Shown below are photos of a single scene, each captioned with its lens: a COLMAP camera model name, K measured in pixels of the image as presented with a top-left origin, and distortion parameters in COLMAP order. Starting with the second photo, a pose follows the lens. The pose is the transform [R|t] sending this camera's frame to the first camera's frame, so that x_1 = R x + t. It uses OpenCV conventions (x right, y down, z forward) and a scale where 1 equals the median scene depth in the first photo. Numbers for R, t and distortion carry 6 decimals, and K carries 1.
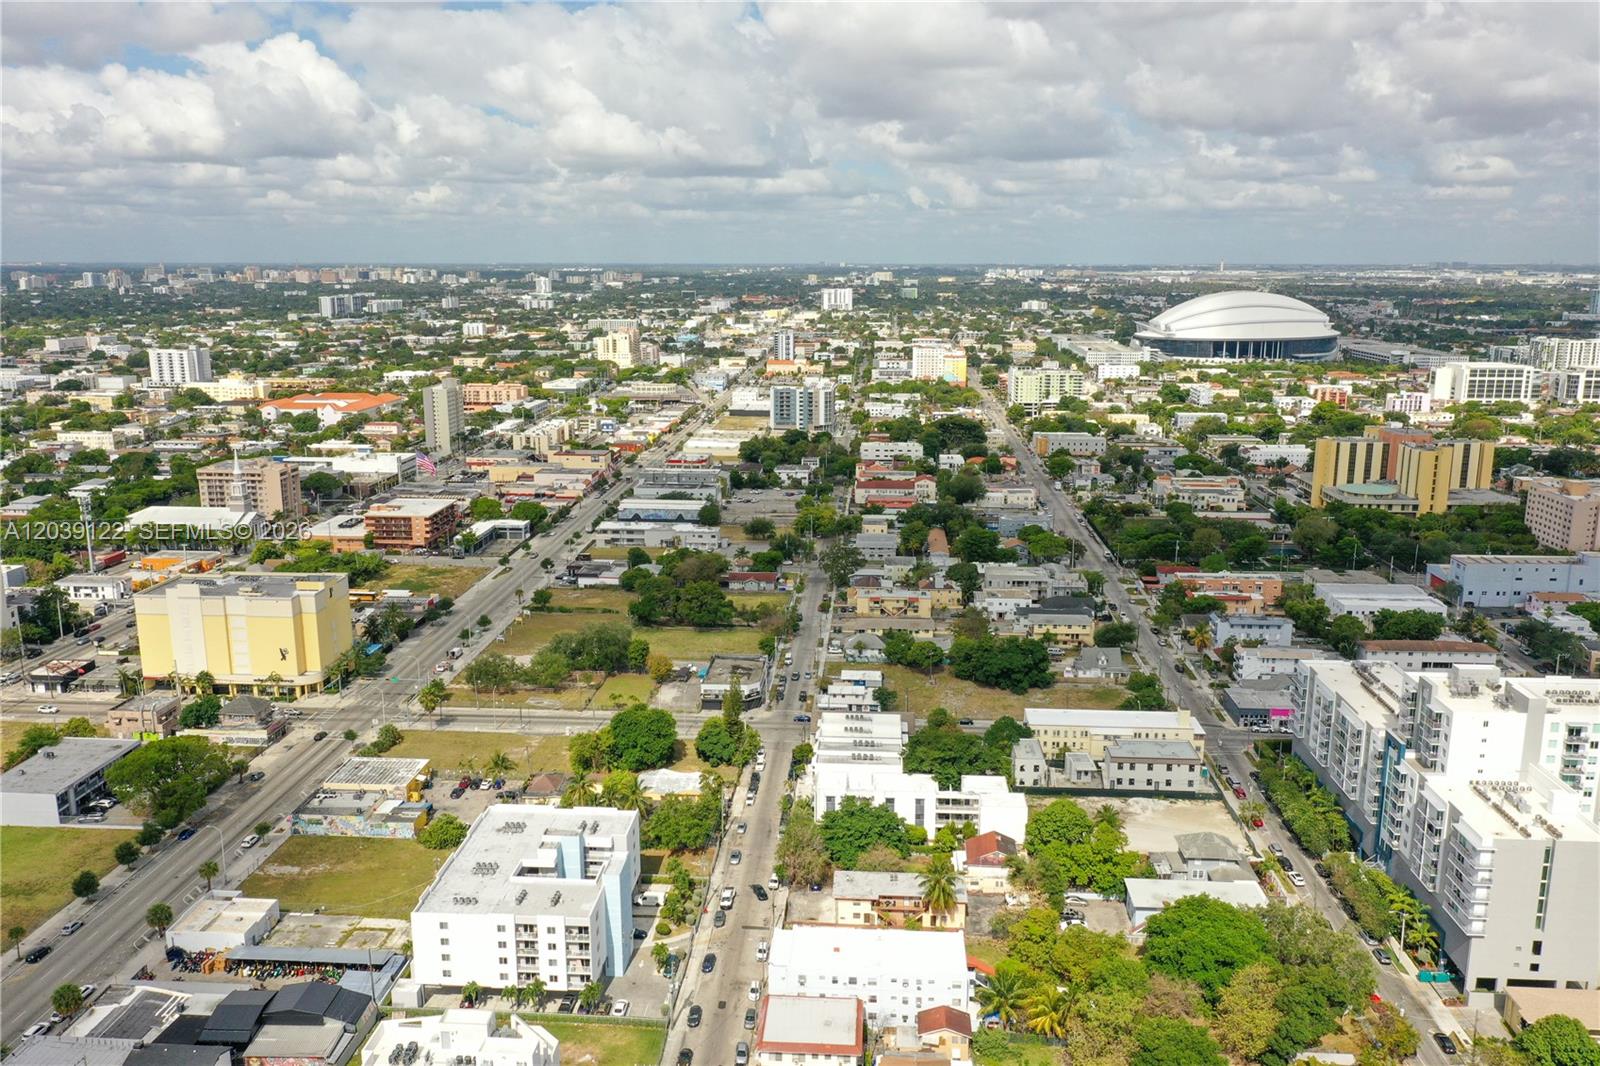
lens RADIAL K [[1257.2, 0, 799.3], [0, 1257.2, 522.3], [0, 0, 1]] dist [0.005573, 0.000528]
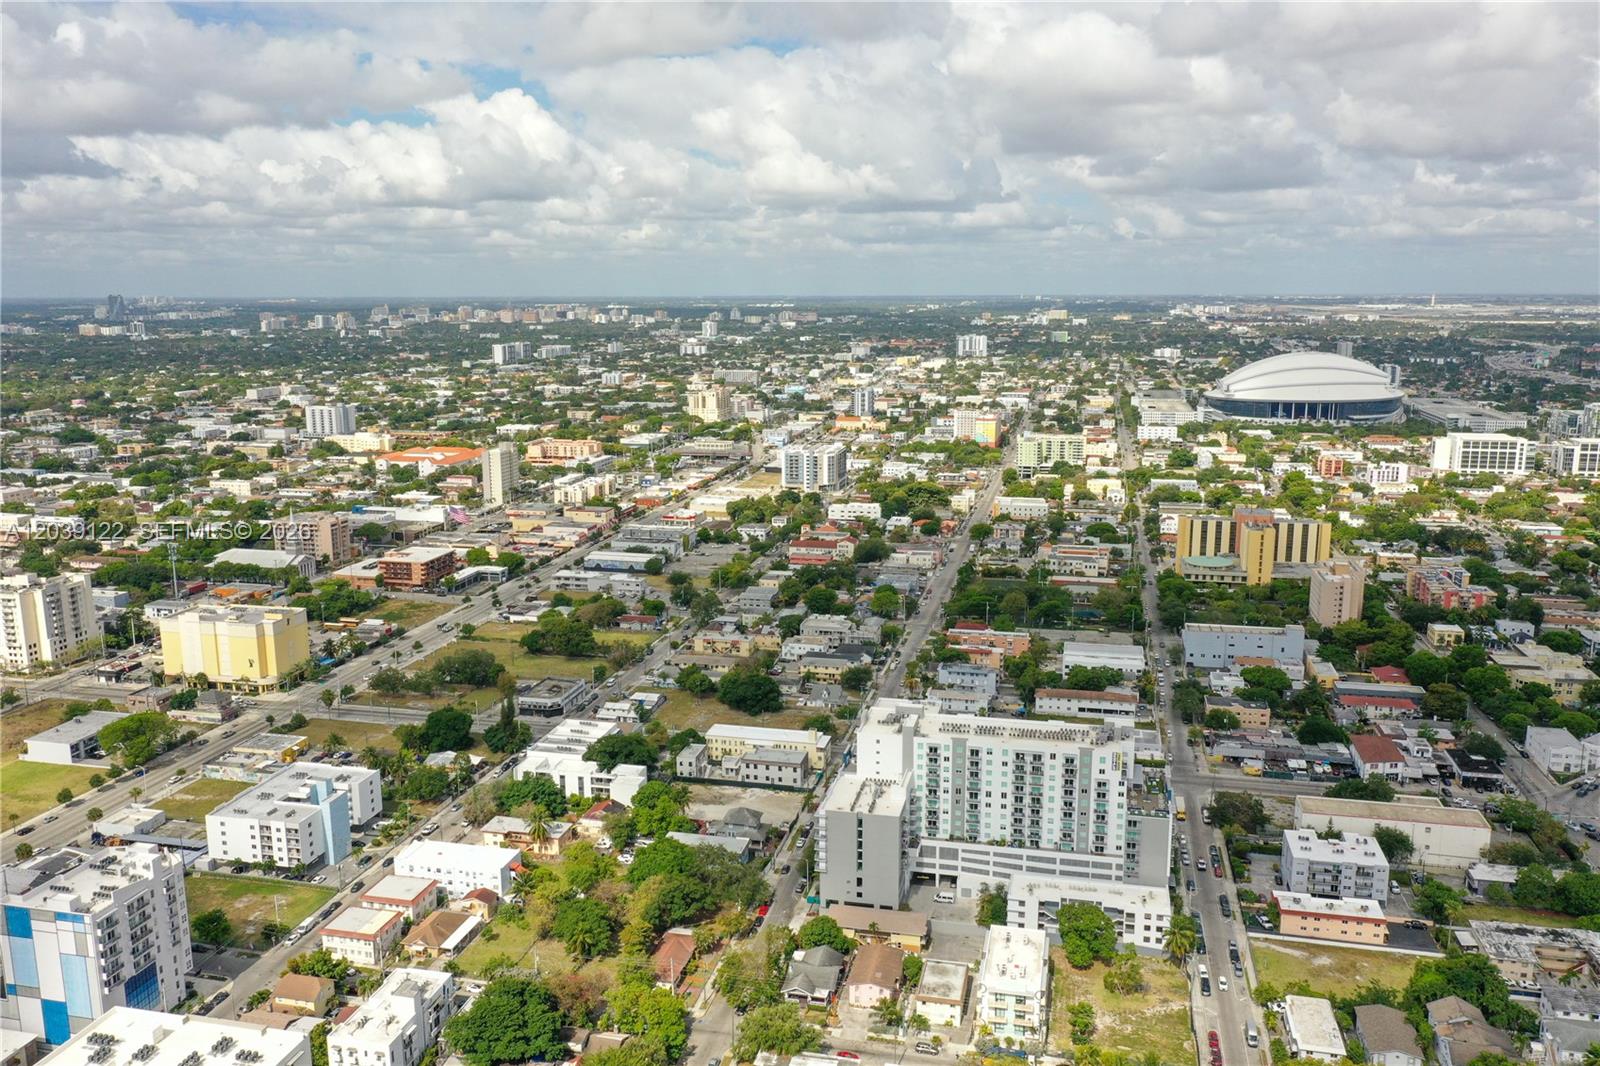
lens RADIAL K [[1257.2, 0, 799.8], [0, 1257.2, 544.8], [0, 0, 1]] dist [0.005573, 0.000528]
pose [[0.986794, 0.027874, -0.159565, 0.162709], [-0.028731, 0.999582, -0.003068, -0.016744], [0.159413, 0.007612, 0.987183, -0.123209]]
